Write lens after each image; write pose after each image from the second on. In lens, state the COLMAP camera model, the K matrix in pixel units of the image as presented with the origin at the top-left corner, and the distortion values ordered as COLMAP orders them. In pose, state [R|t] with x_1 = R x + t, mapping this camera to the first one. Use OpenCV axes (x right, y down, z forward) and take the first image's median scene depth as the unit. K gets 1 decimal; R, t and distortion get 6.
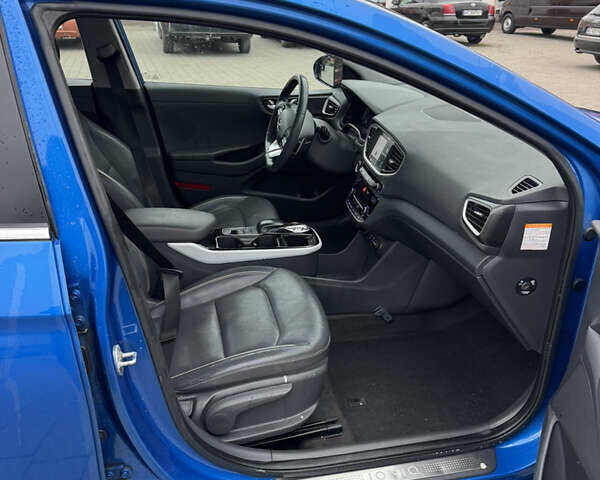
lens RADIAL K [[546.2, 0, 306.6], [0, 546.2, 241.3], [0, 0, 1]] dist [0.130877, -0.241946]
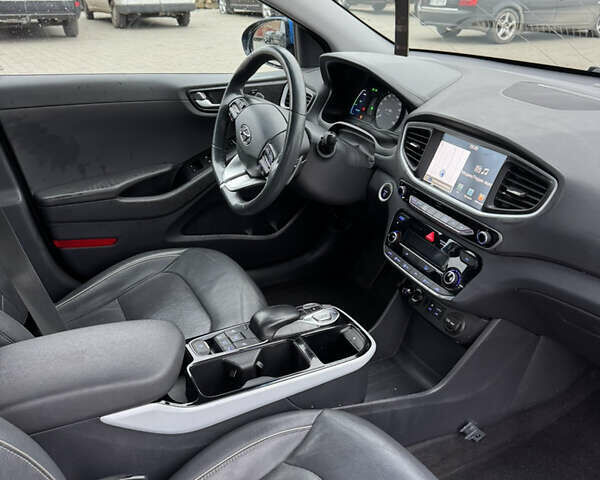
lens RADIAL K [[557.5, 0, 300.0], [0, 557.5, 240.0], [0, 0, 1]] dist [0.056832, -0.121939]
pose [[0.959939, -0.127648, 0.249448, -0.152074], [0.121883, 0.991798, 0.038488, -0.112591], [-0.252315, -0.006543, 0.967623, 0.394923]]
